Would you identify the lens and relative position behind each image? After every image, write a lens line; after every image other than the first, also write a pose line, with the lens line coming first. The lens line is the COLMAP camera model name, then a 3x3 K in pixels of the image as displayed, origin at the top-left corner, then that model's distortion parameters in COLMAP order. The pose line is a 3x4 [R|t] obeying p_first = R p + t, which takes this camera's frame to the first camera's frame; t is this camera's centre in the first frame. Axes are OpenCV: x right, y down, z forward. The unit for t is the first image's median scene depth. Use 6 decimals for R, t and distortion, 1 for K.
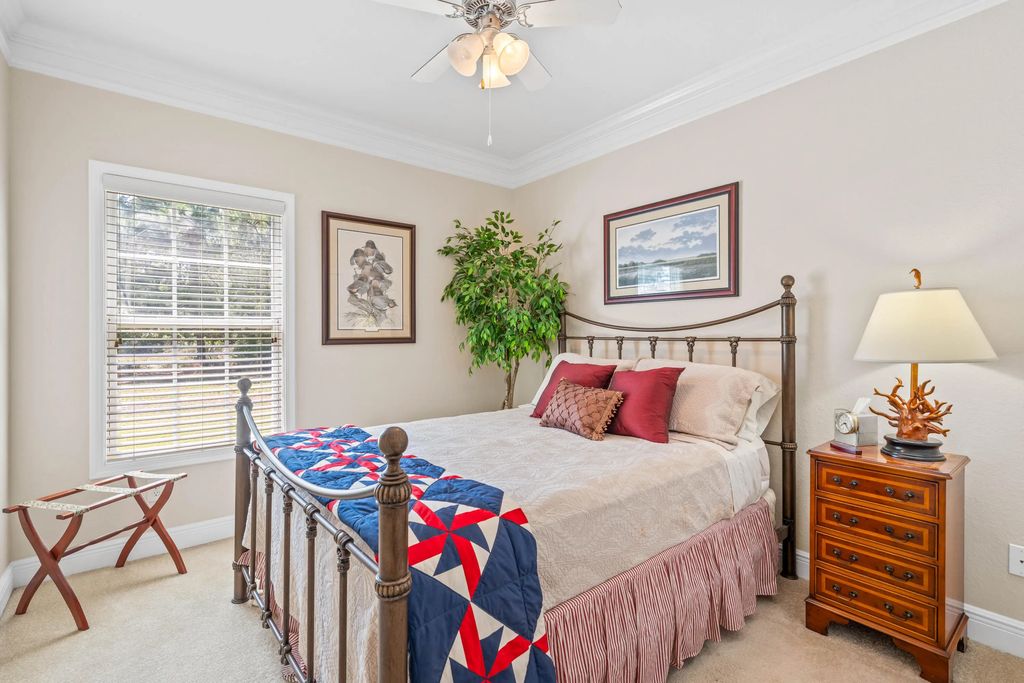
lens RADIAL K [[465.4, 0, 512.0], [0, 465.4, 341.5], [0, 0, 1]] dist [0.004896, 0.000181]
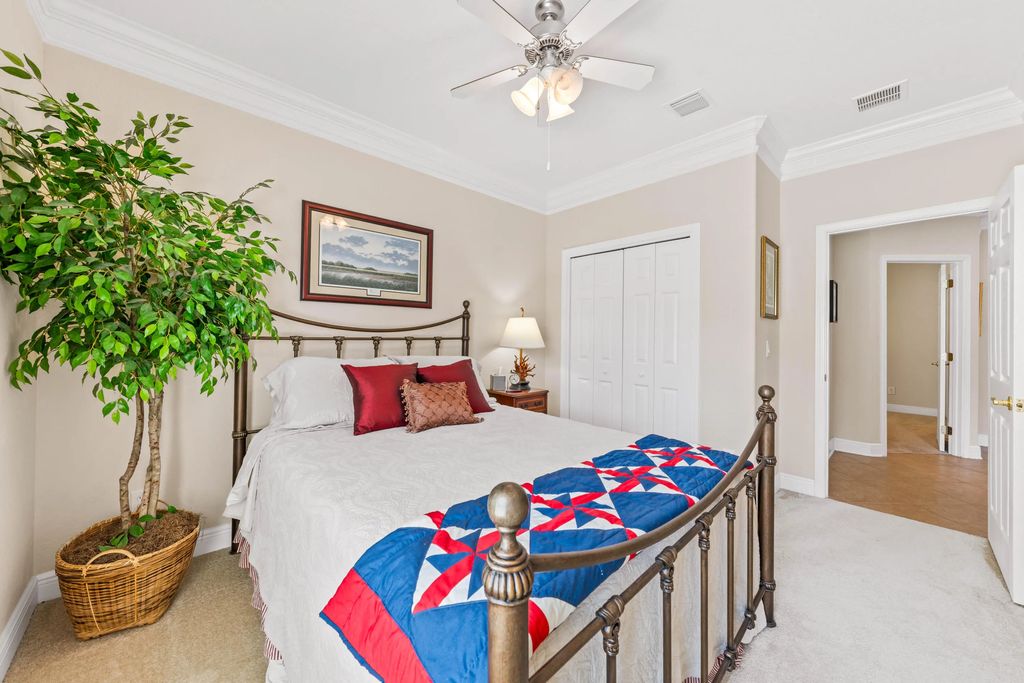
lens RADIAL K [[373.4, 0, 510.6], [0, 373.4, 329.3], [0, 0, 1]] dist [-0.000104, -0.000030]
pose [[-0.068194, 0.014221, 0.997571, -0.650959], [0.005257, 0.999890, -0.013894, -0.014940], [-0.997658, 0.004297, -0.068261, 0.794303]]
